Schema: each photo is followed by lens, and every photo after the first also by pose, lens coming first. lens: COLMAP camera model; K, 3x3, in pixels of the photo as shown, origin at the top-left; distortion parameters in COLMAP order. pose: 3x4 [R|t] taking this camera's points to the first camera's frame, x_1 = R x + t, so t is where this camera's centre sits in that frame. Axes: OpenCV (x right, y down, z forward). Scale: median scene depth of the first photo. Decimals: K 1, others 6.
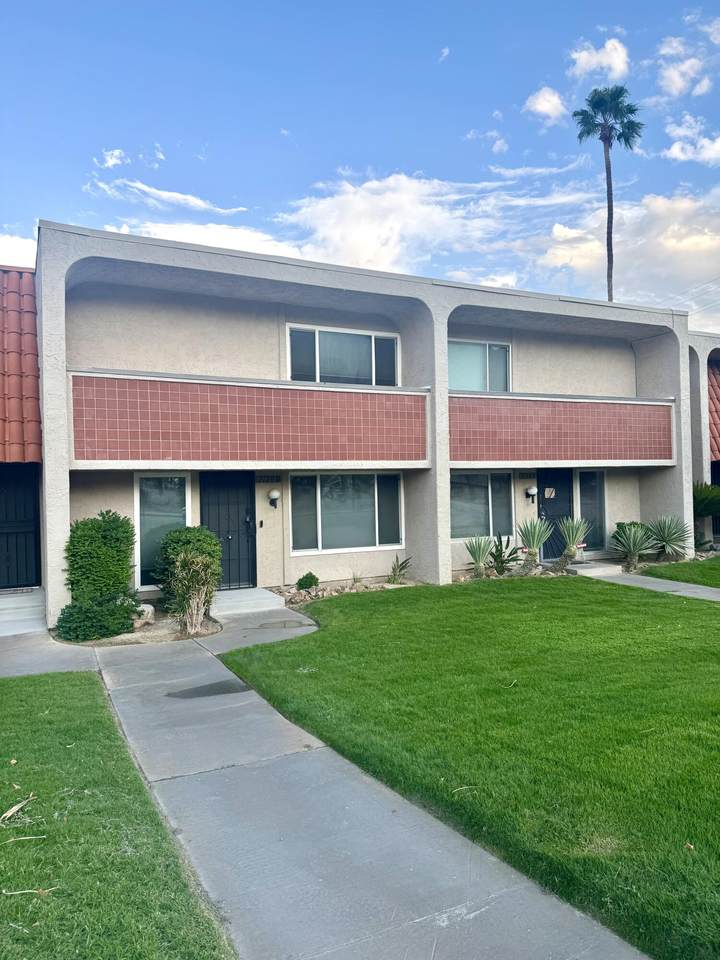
lens RADIAL K [[679.6, 0, 359.2], [0, 679.6, 486.4], [0, 0, 1]] dist [0.054784, -0.062463]
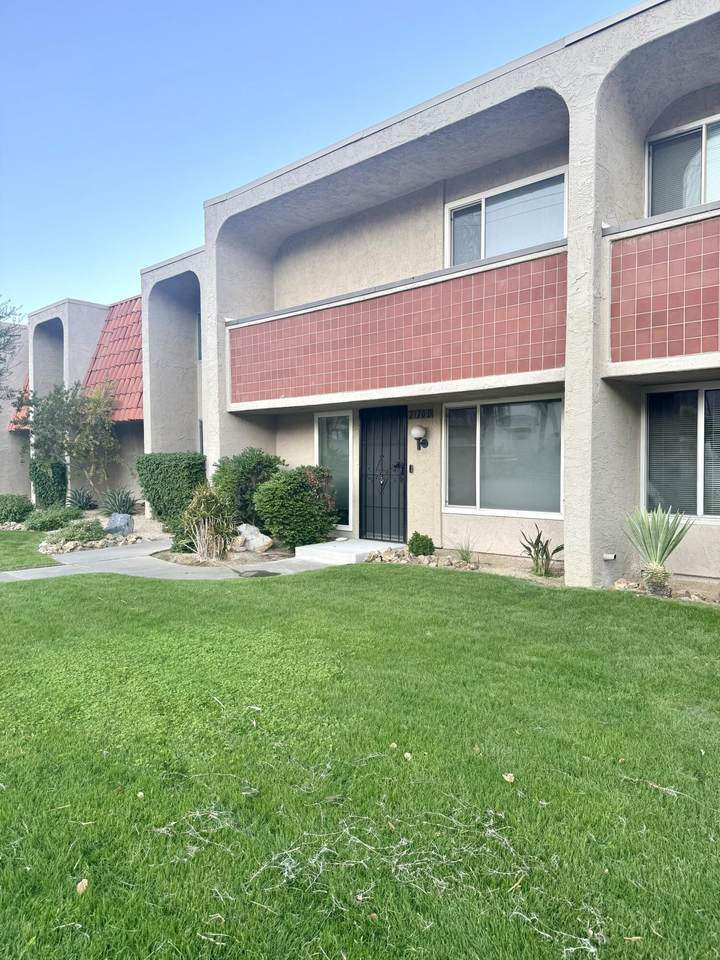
lens RADIAL K [[679.6, 0, 358.5], [0, 679.6, 474.8], [0, 0, 1]] dist [0.054784, -0.062463]
pose [[0.346340, 0.037888, -0.937344, 0.599159], [0.007989, 0.999029, 0.043333, 0.026344], [0.938075, -0.022497, 0.345701, 0.658699]]
